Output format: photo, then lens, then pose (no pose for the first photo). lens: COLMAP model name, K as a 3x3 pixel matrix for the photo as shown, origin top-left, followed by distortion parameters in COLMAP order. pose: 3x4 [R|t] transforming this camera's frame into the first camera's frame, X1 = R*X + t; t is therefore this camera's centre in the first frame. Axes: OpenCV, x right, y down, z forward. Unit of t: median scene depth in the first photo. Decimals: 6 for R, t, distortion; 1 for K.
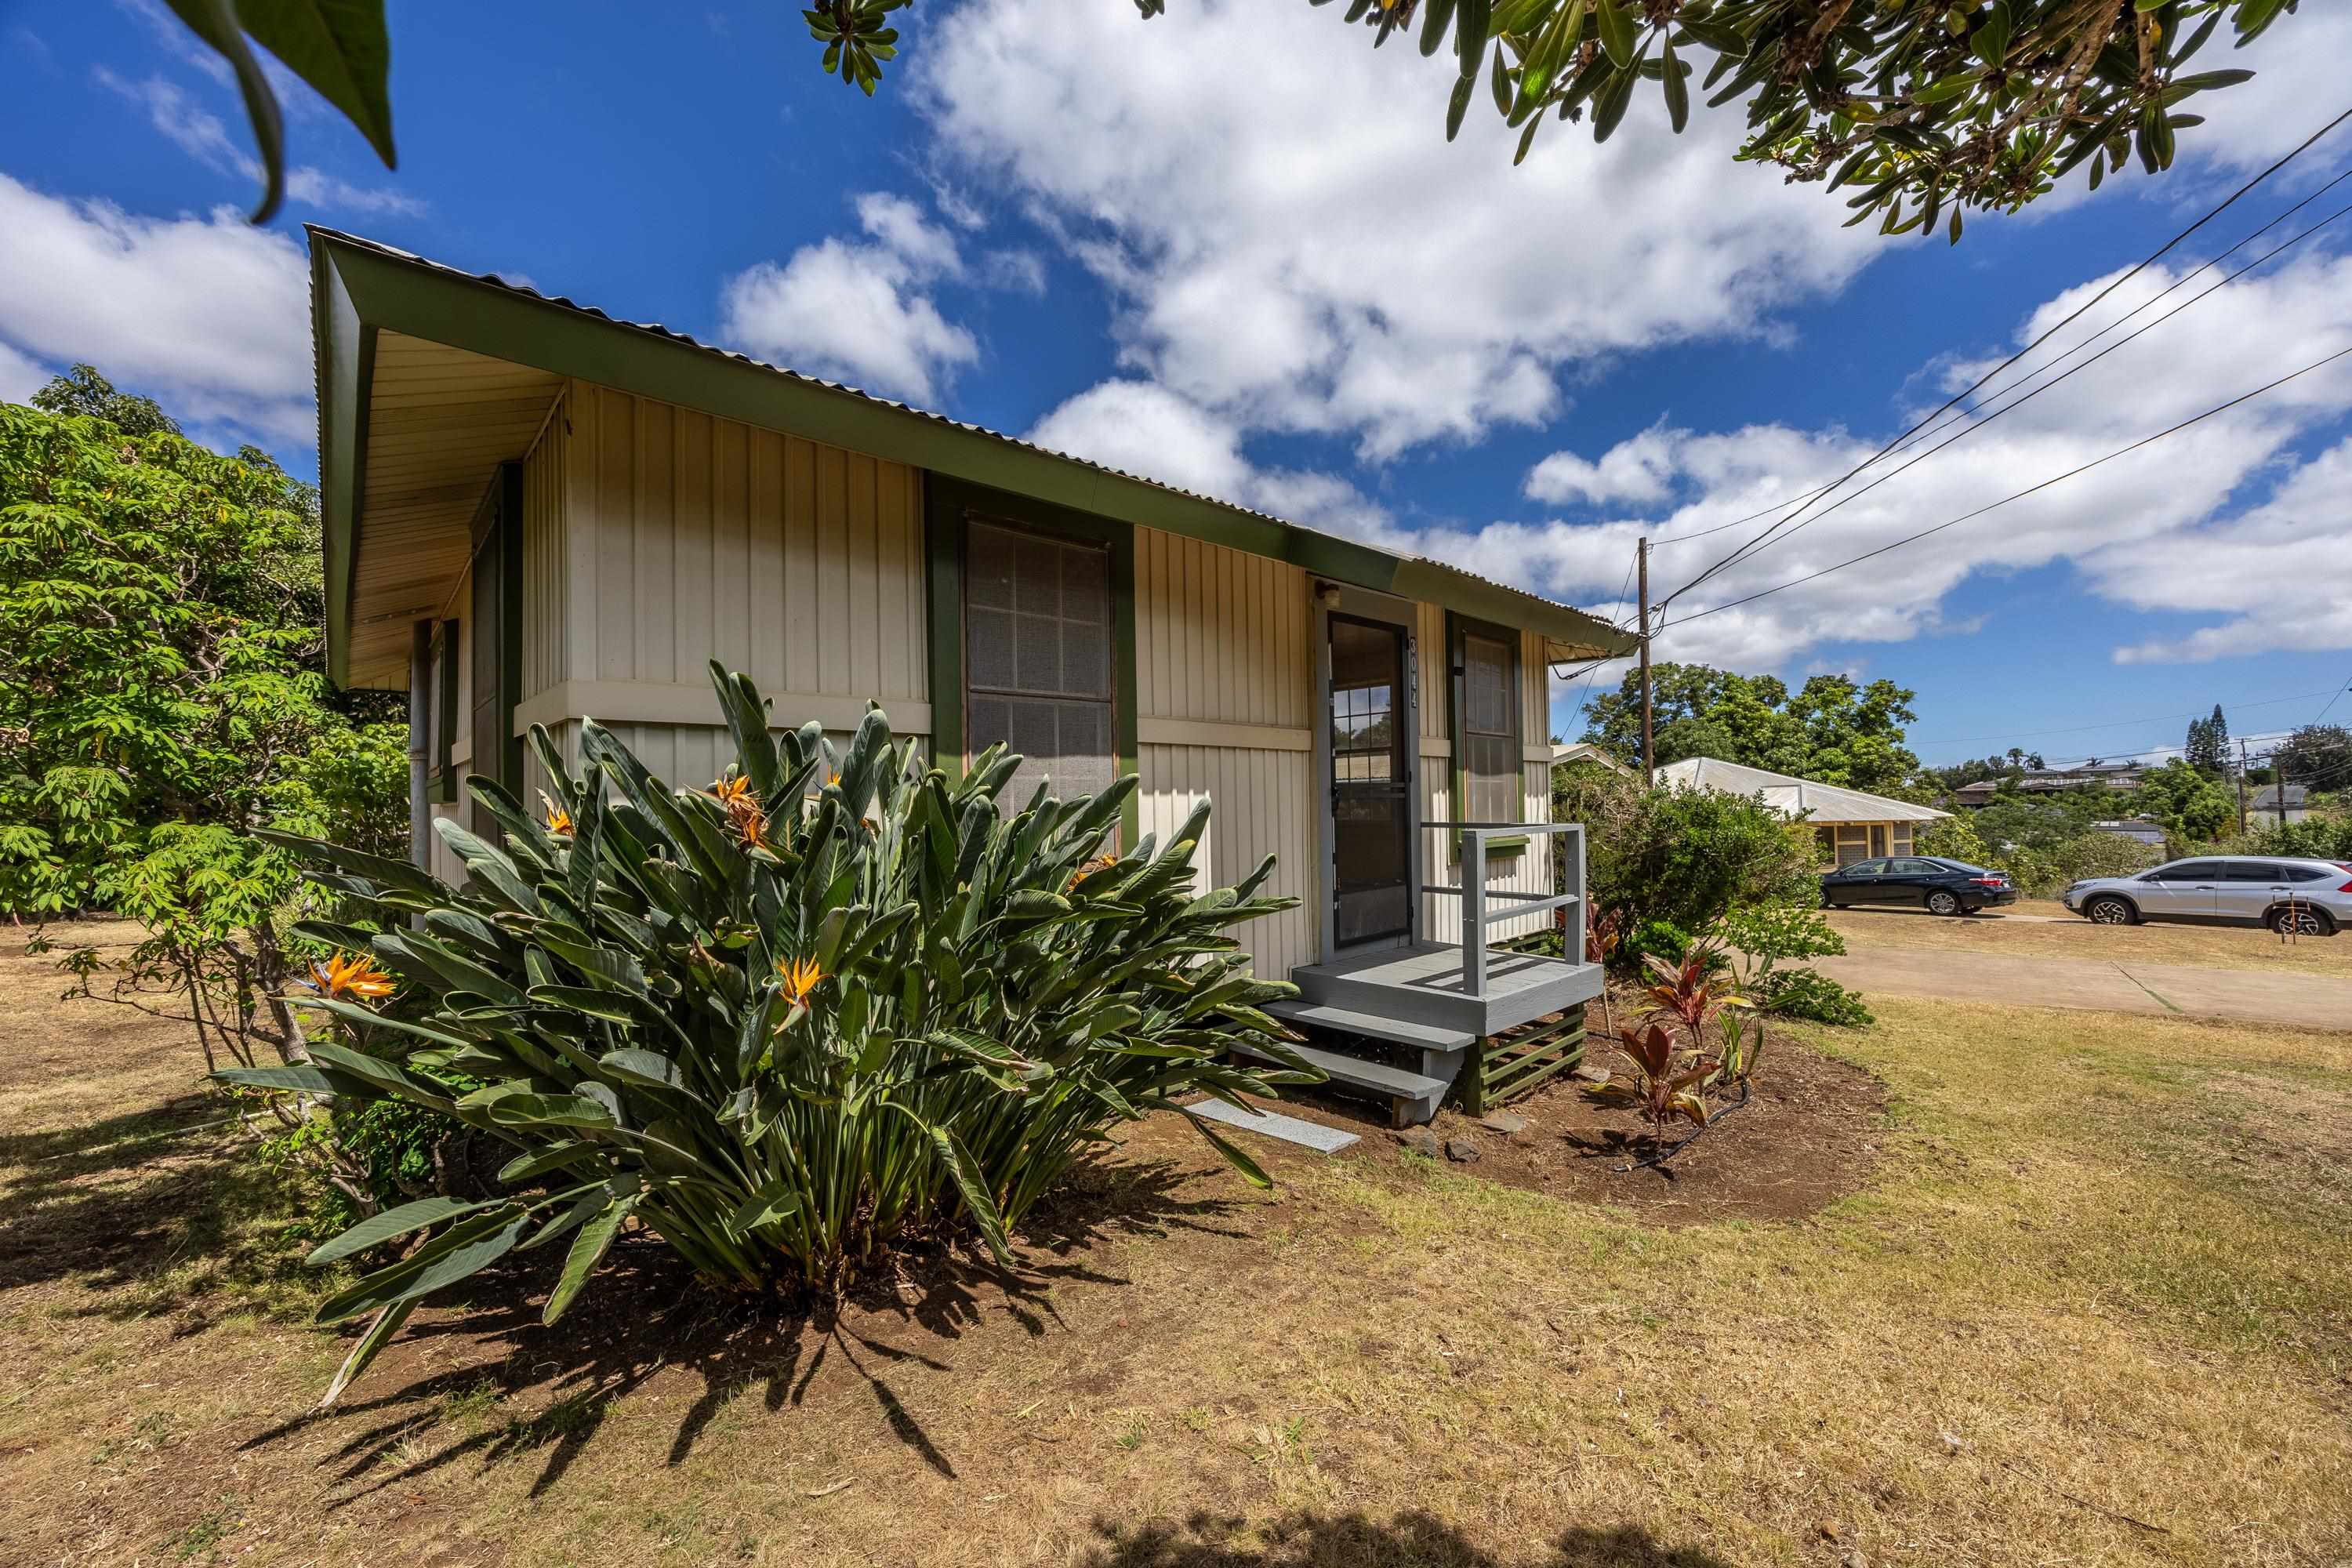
lens RADIAL K [[902.1, 0, 1180.0], [0, 902.1, 796.9], [0, 0, 1]] dist [0.003456, -0.000689]
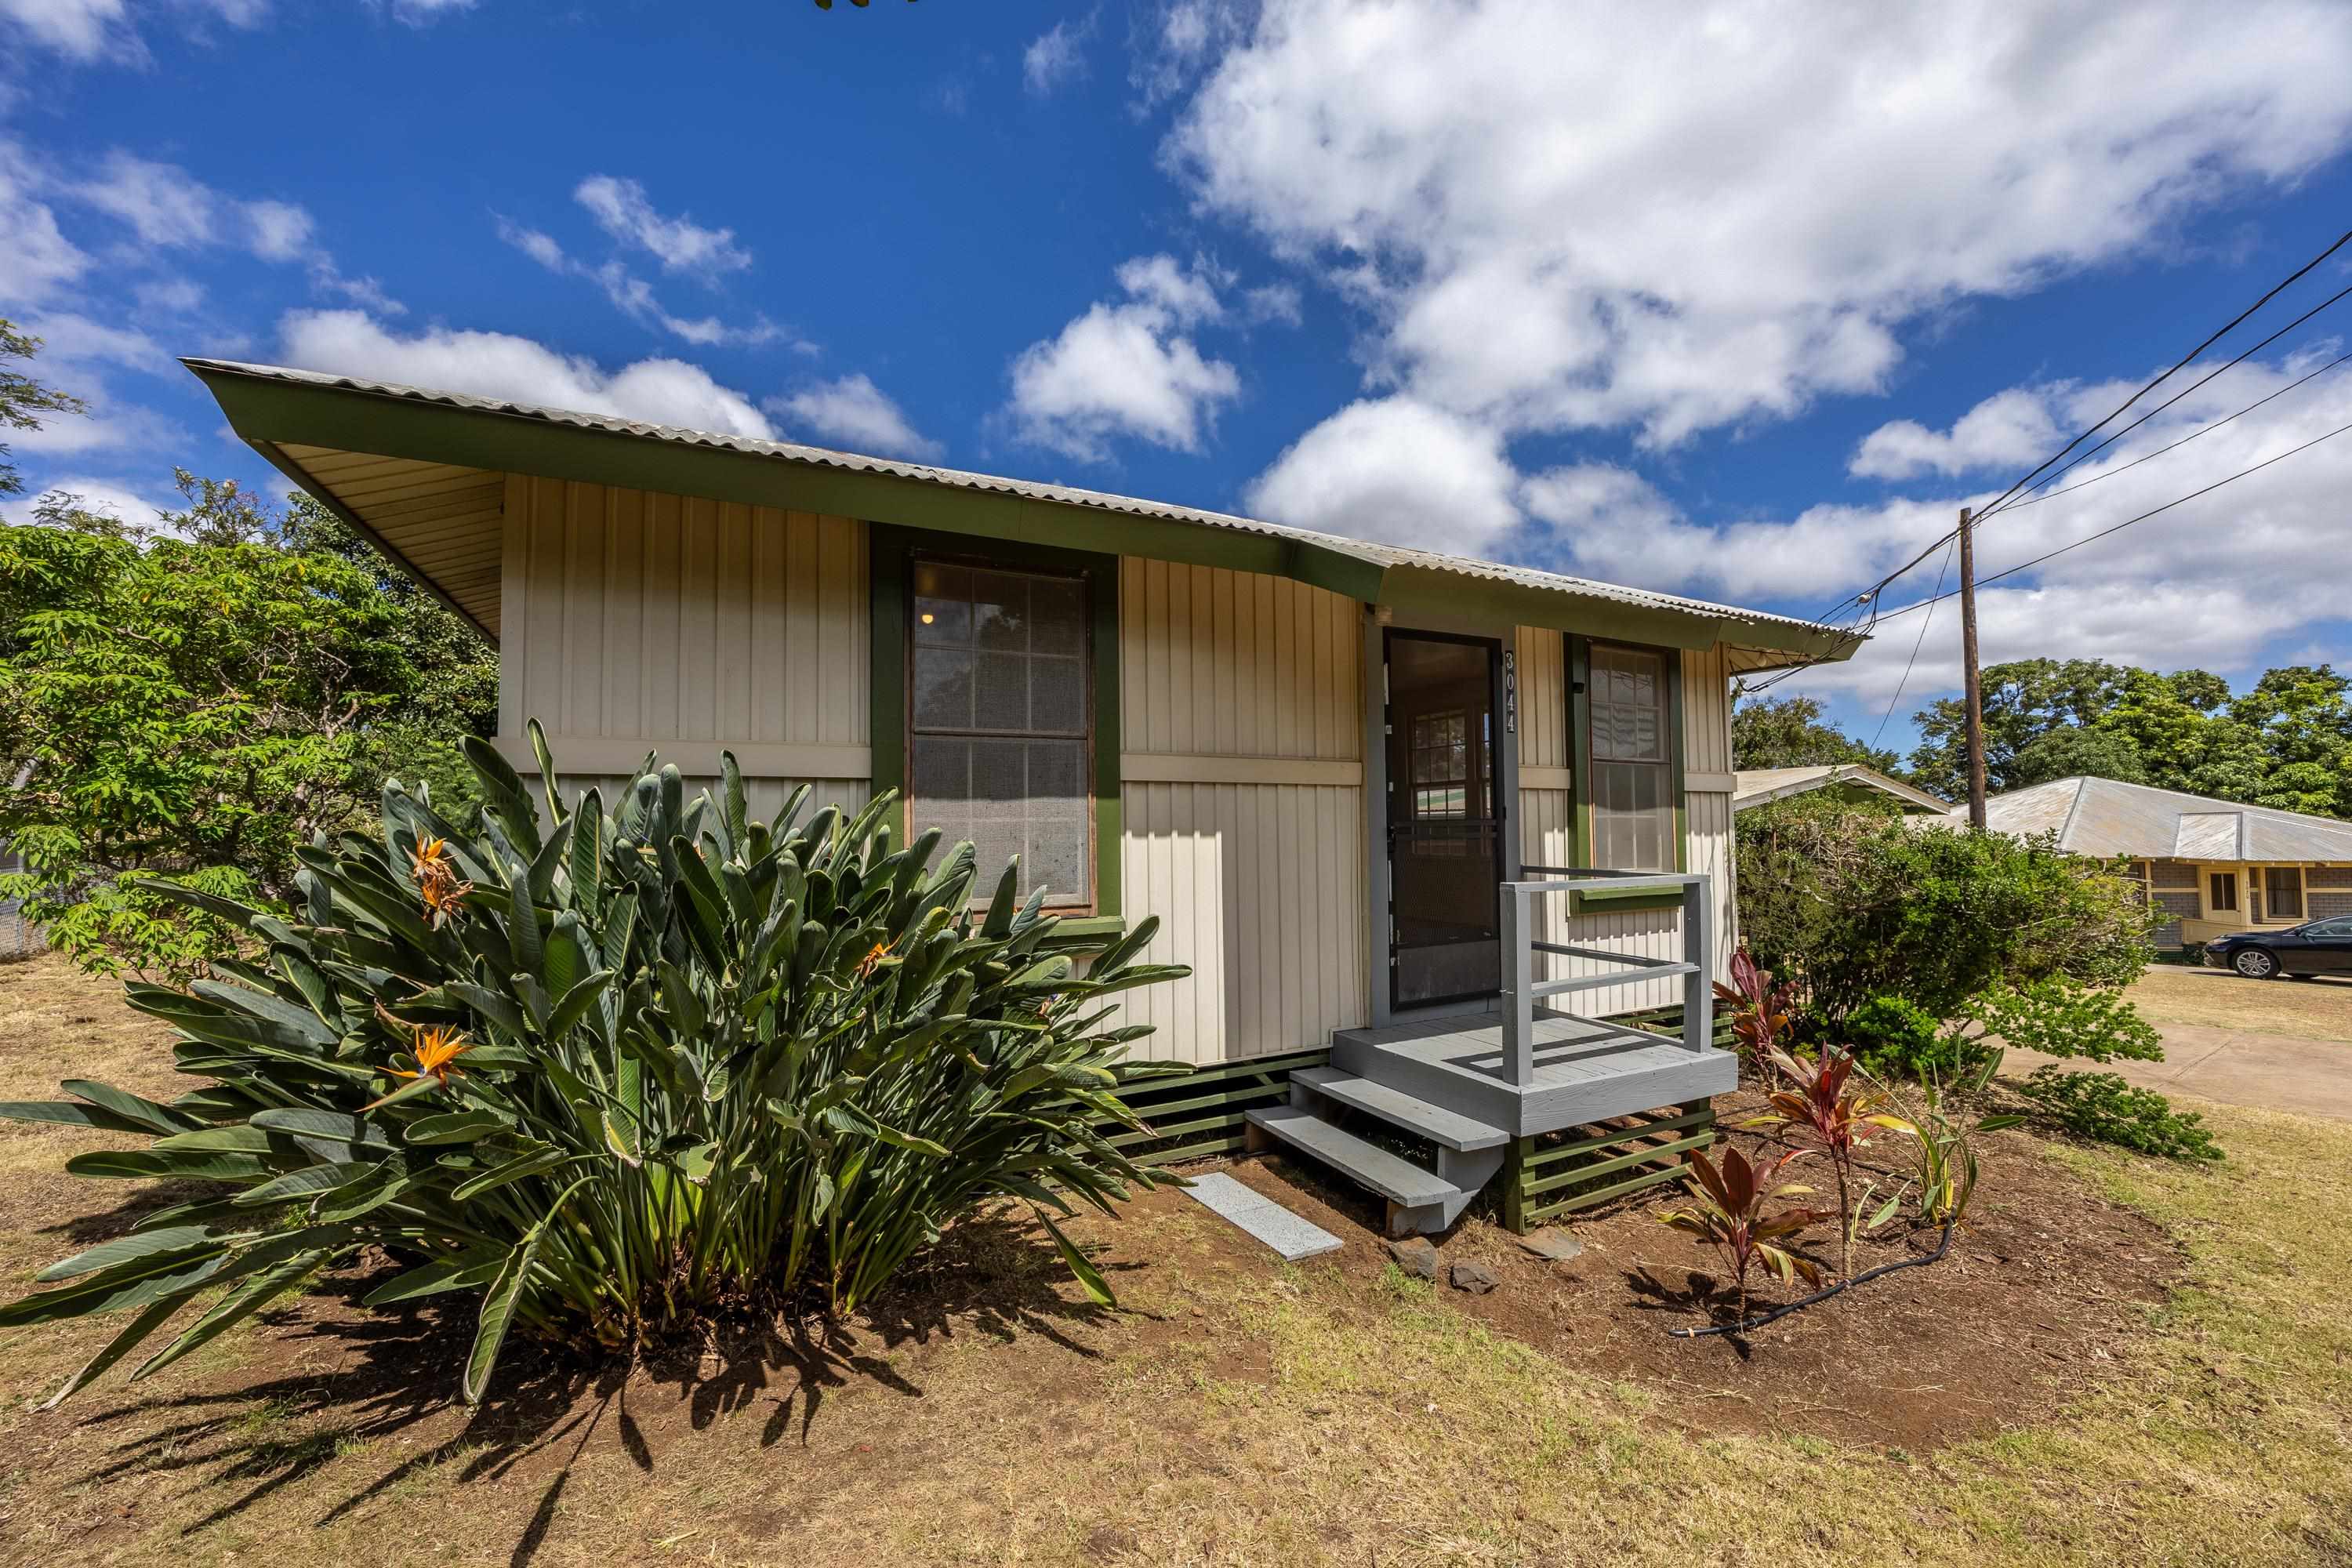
lens RADIAL K [[902.1, 0, 1186.6], [0, 902.1, 786.2], [0, 0, 1]] dist [0.003456, -0.000689]
pose [[0.960907, -0.004143, -0.276841, 0.271166], [-0.005715, 0.999378, -0.034793, -0.022243], [0.276813, 0.035015, 0.960286, 0.114744]]
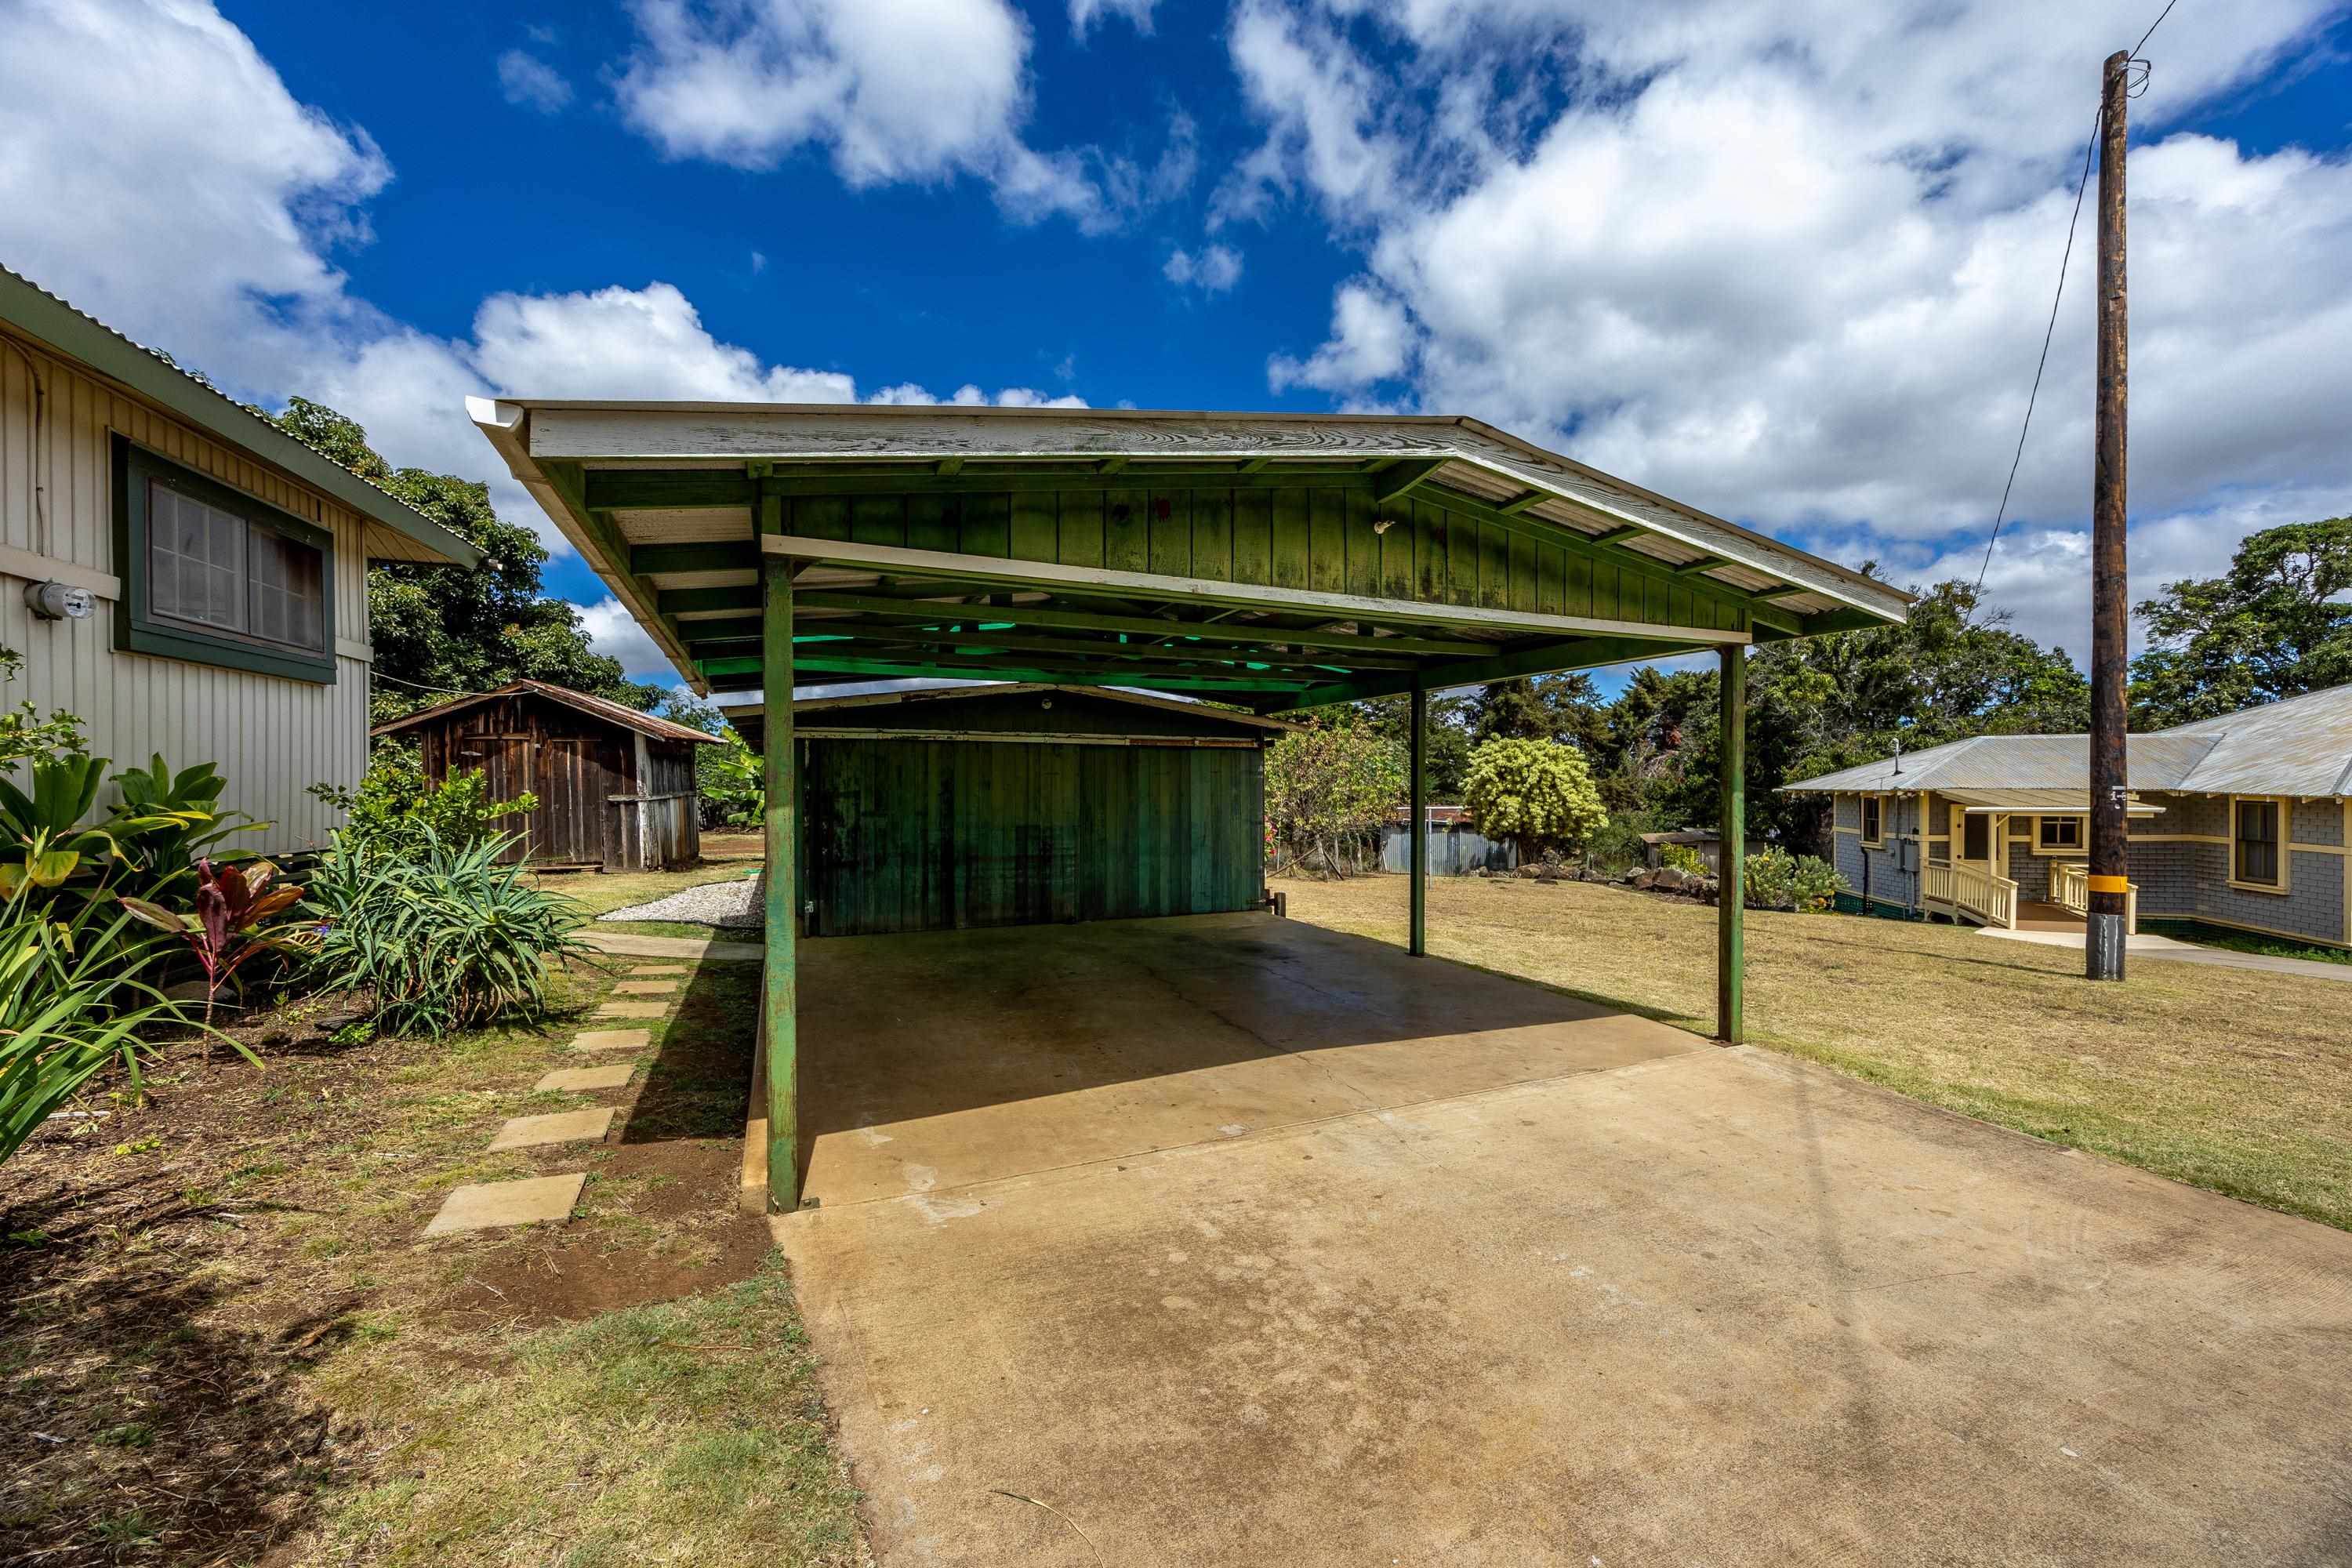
lens RADIAL K [[902.1, 0, 1196.1], [0, 902.1, 781.6], [0, 0, 1]] dist [0.003456, -0.000689]
pose [[0.904755, 0.010722, -0.425798, 1.482153], [-0.007896, 0.999934, 0.008400, 0.146705], [0.425859, -0.004238, 0.904779, 2.158502]]
